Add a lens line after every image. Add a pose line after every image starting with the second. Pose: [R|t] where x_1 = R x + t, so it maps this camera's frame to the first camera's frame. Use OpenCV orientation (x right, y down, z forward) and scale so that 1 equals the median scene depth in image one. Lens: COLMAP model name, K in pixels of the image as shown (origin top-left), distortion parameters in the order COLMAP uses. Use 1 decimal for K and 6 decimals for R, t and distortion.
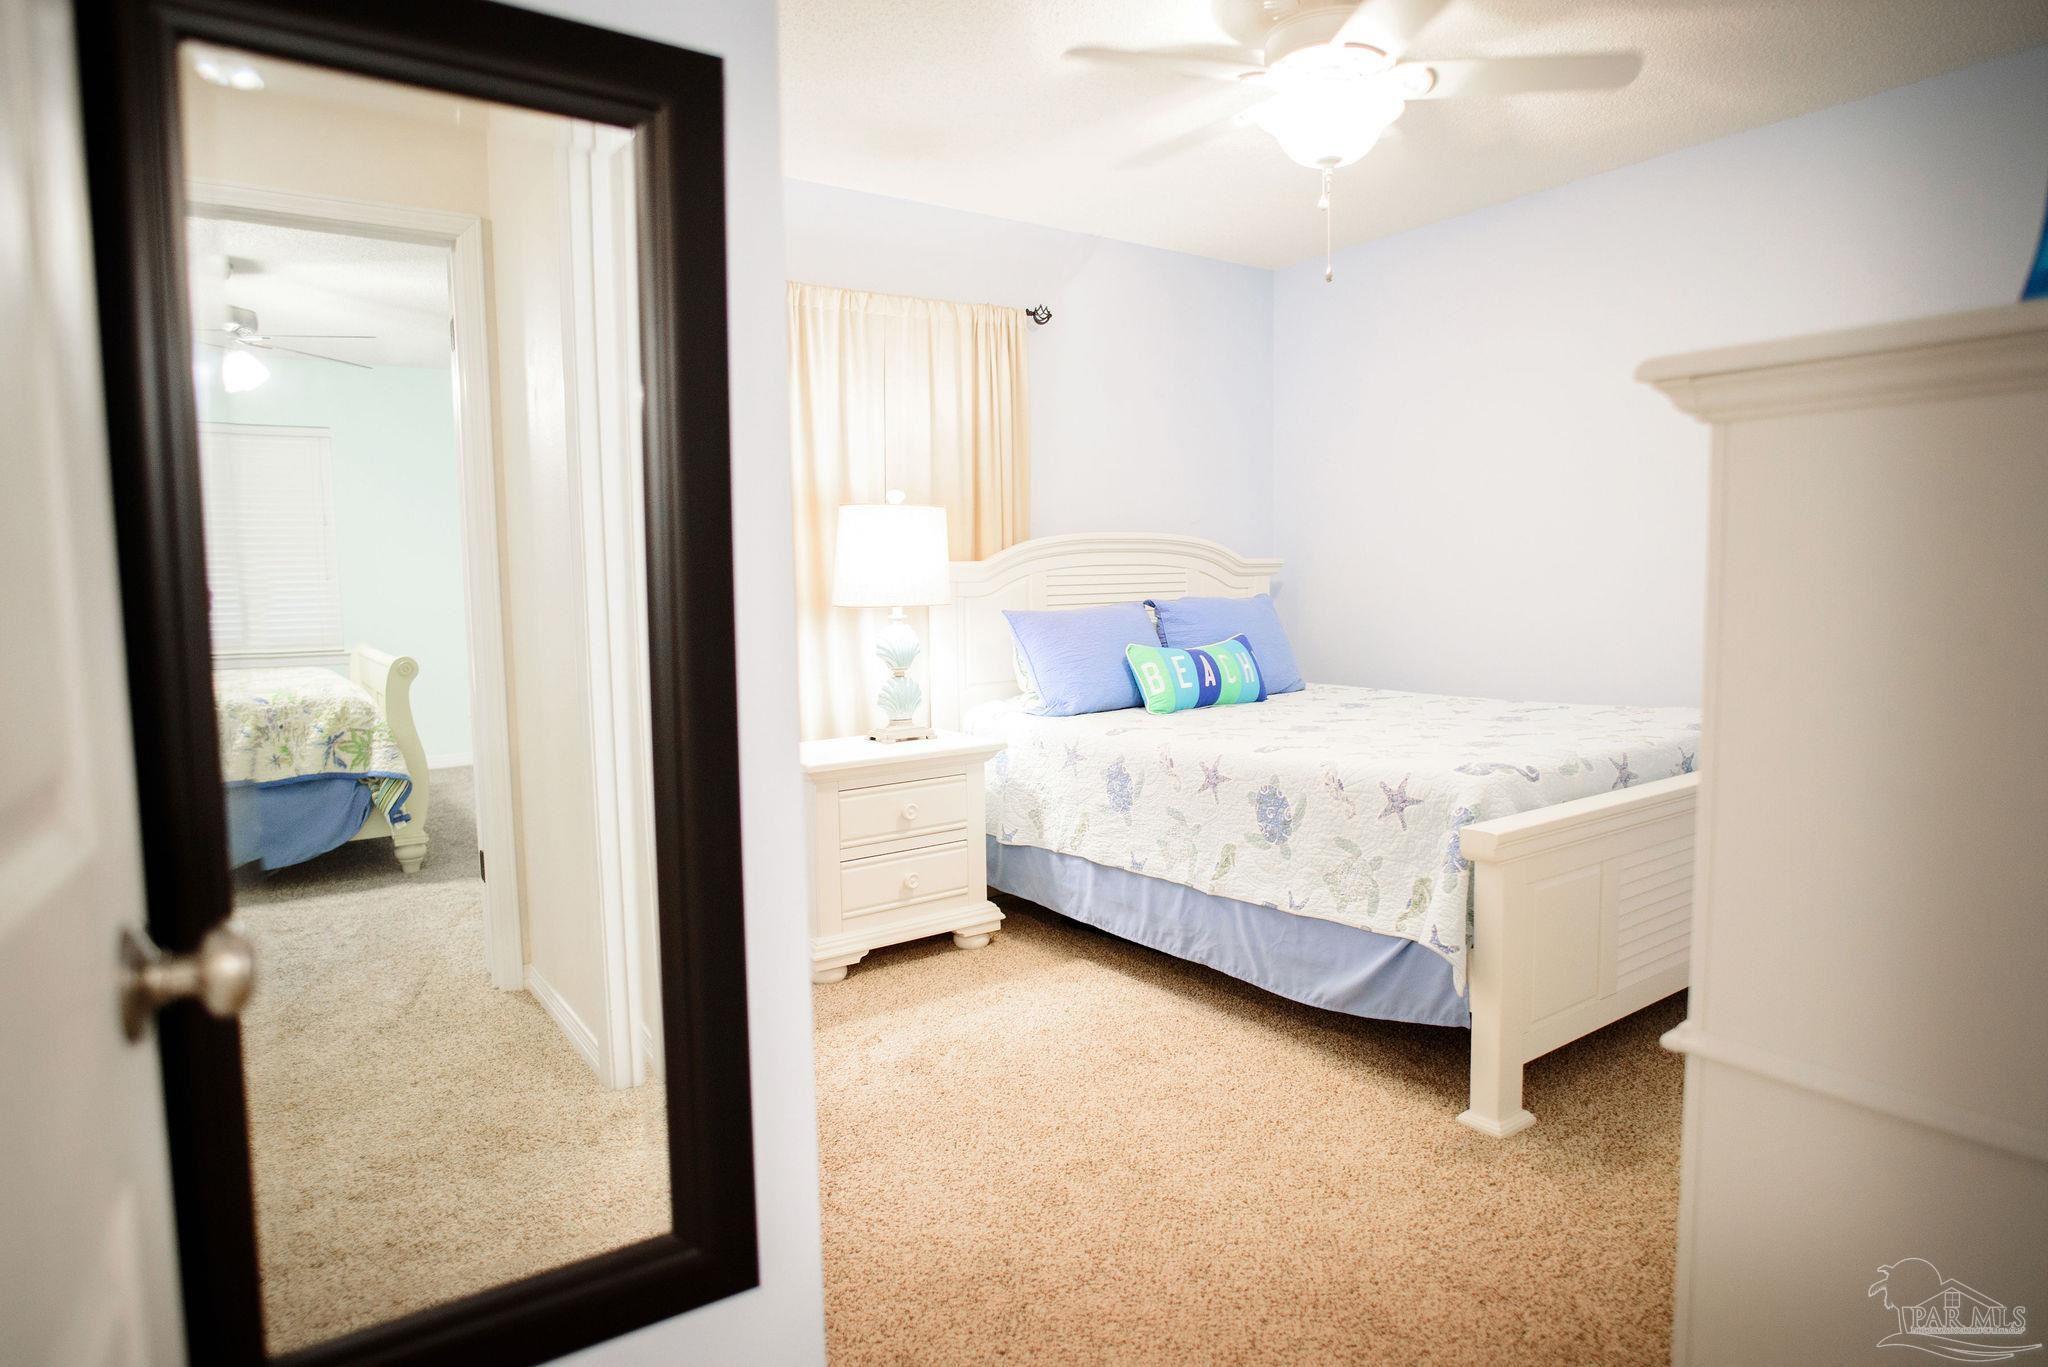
lens RADIAL K [[1182.5, 0, 1035.6], [0, 1182.5, 683.1], [0, 0, 1]] dist [-0.039018, 0.016620]
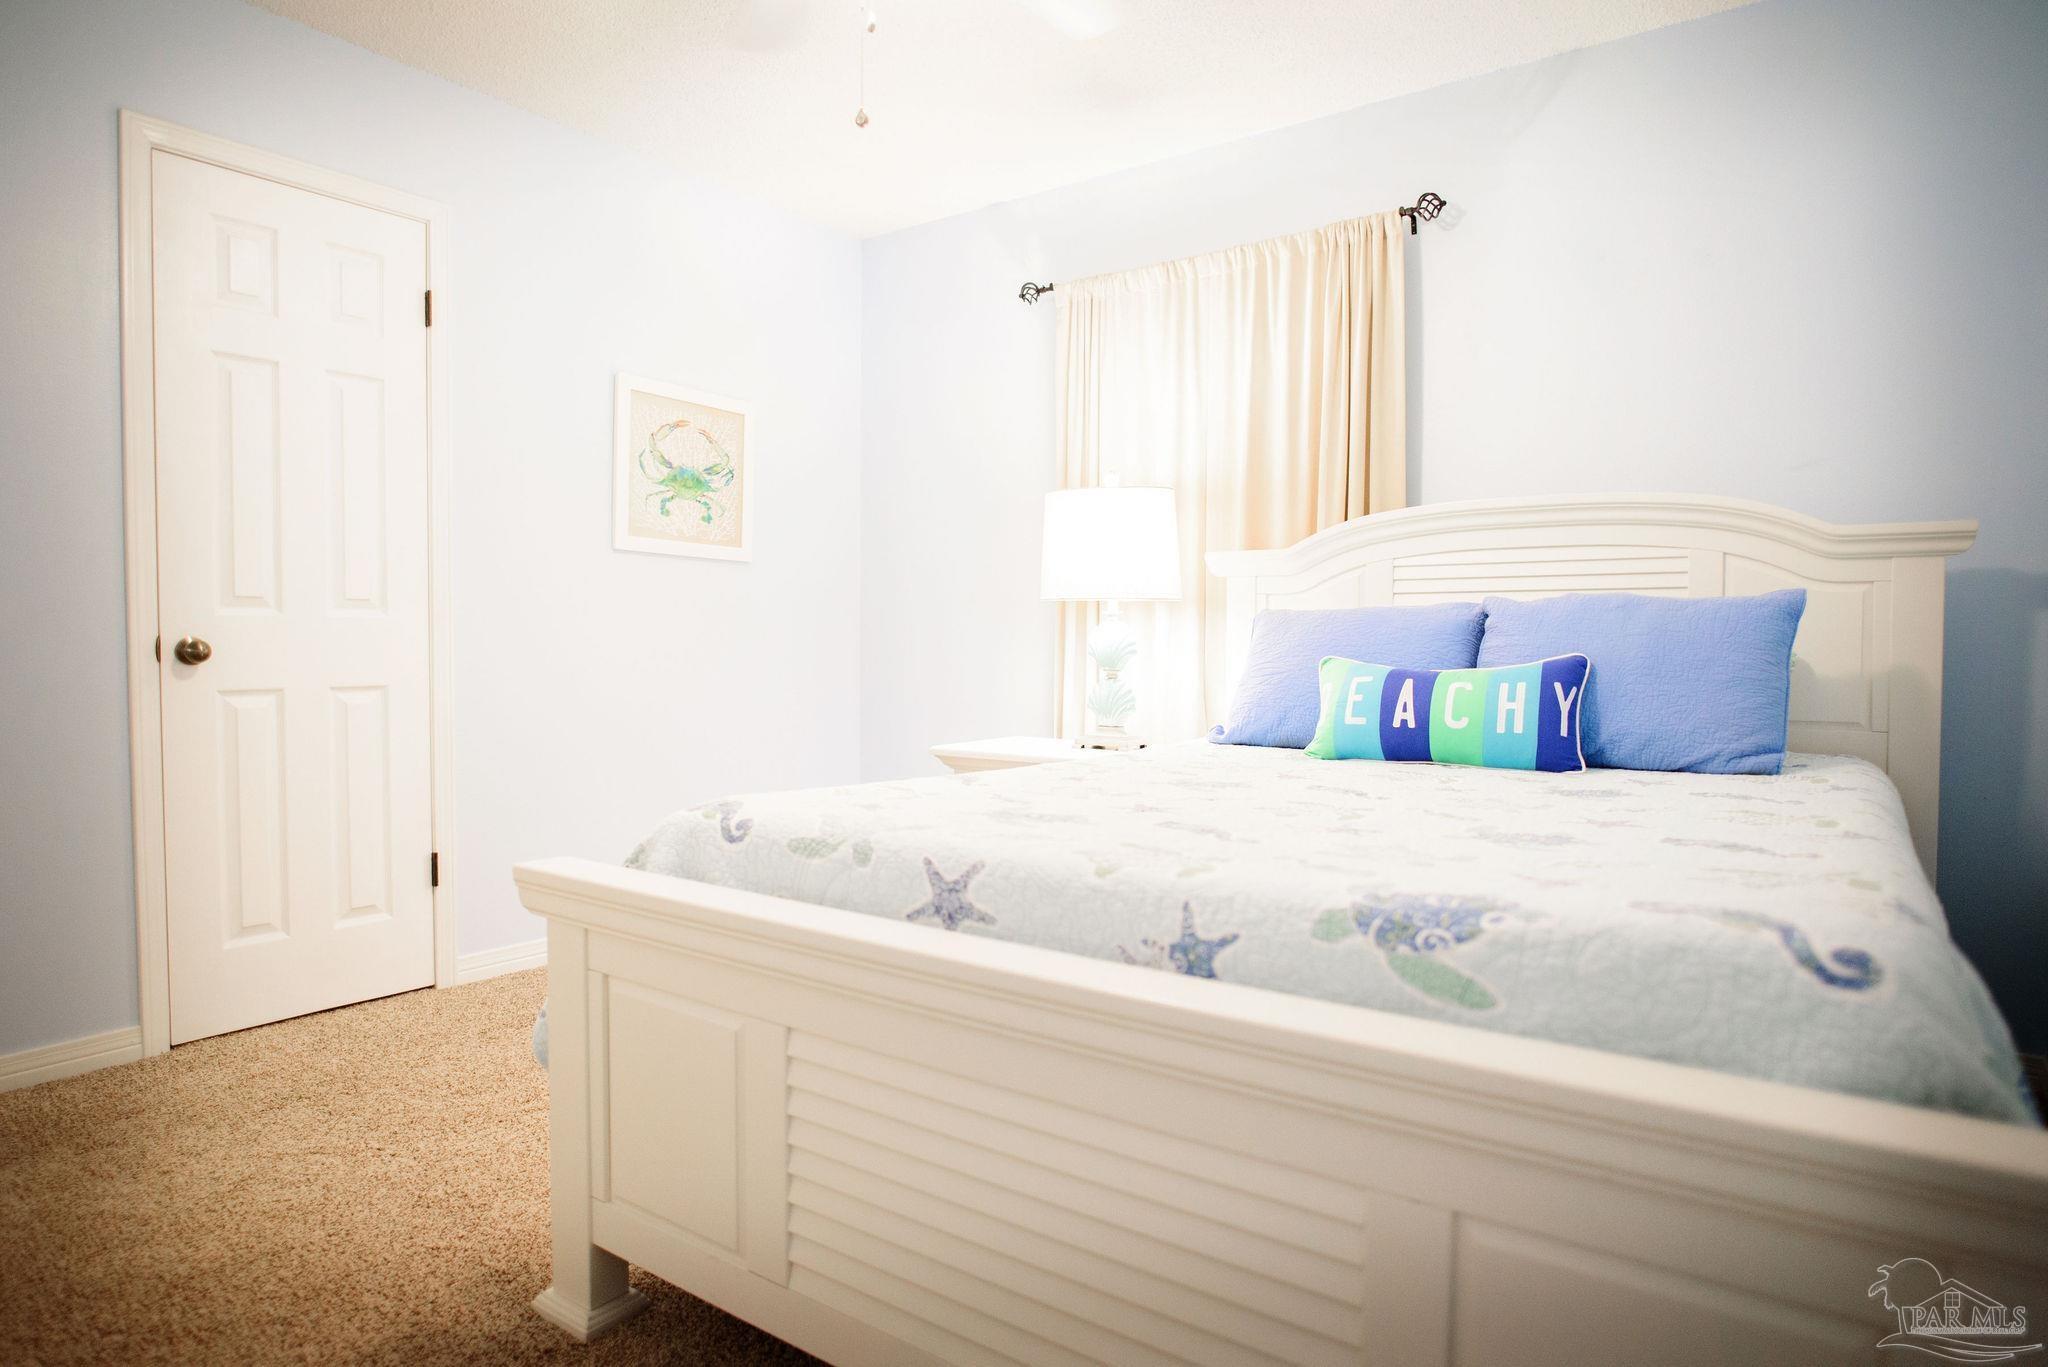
lens RADIAL K [[1182.5, 0, 1035.6], [0, 1182.5, 683.1], [0, 0, 1]] dist [-0.039018, 0.016620]
pose [[0.312331, 0.055293, -0.948363, 0.810853], [-0.093474, 0.995249, 0.027242, -0.023577], [0.945363, 0.080139, 0.316016, 0.730146]]
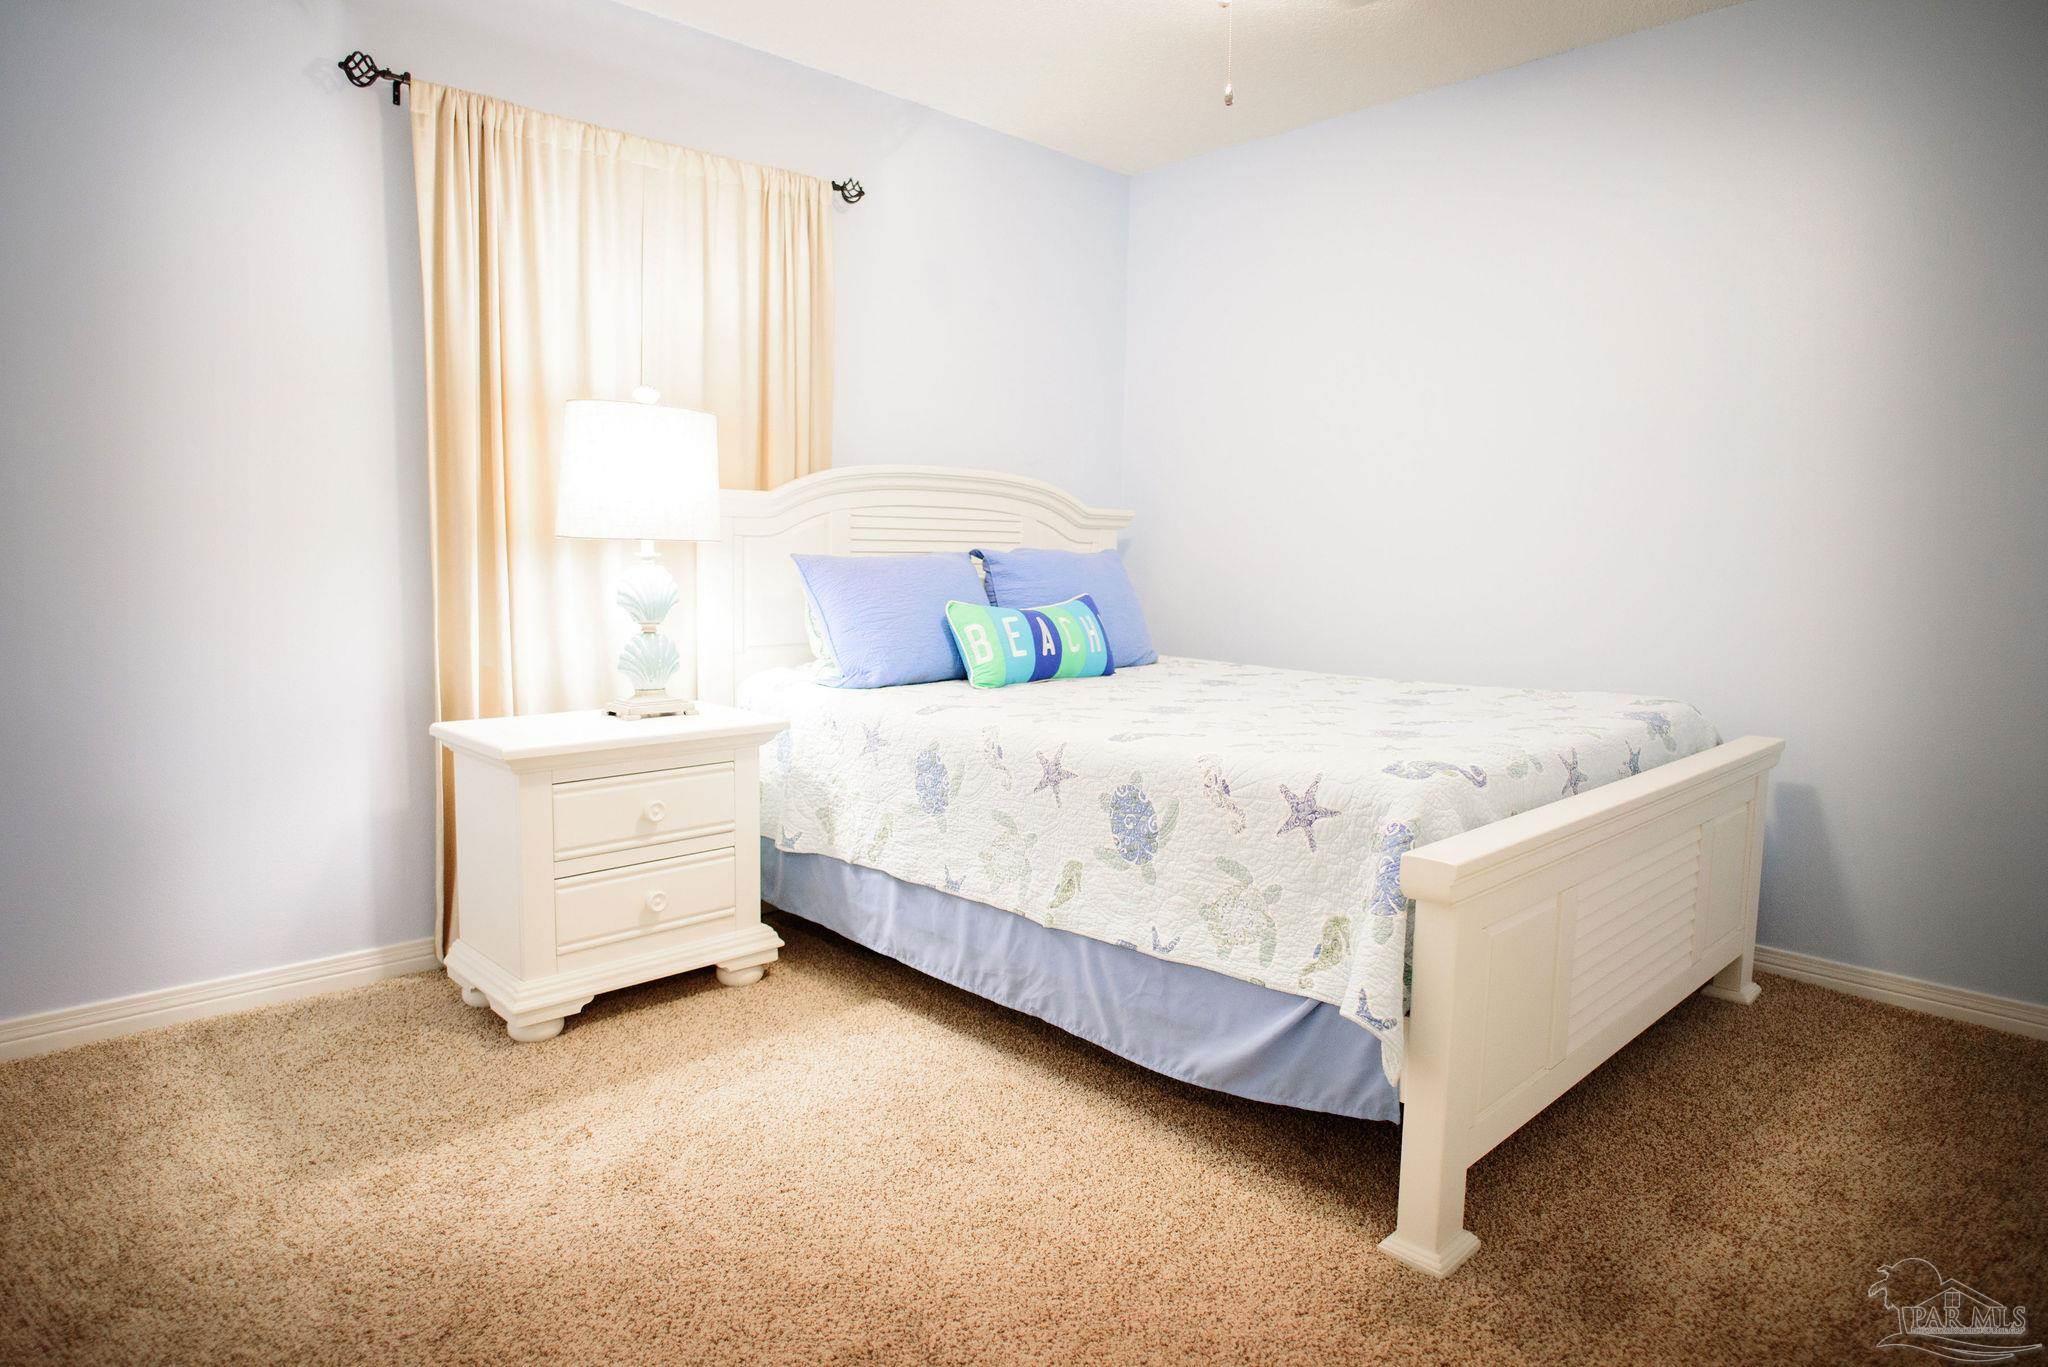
lens RADIAL K [[1182.5, 0, 1035.6], [0, 1182.5, 683.1], [0, 0, 1]] dist [-0.039018, 0.016620]
pose [[0.989237, 0.019027, 0.145083, 0.024919], [-0.022149, 0.999556, 0.019934, 0.006851], [-0.144639, -0.022933, 0.989219, 0.230450]]
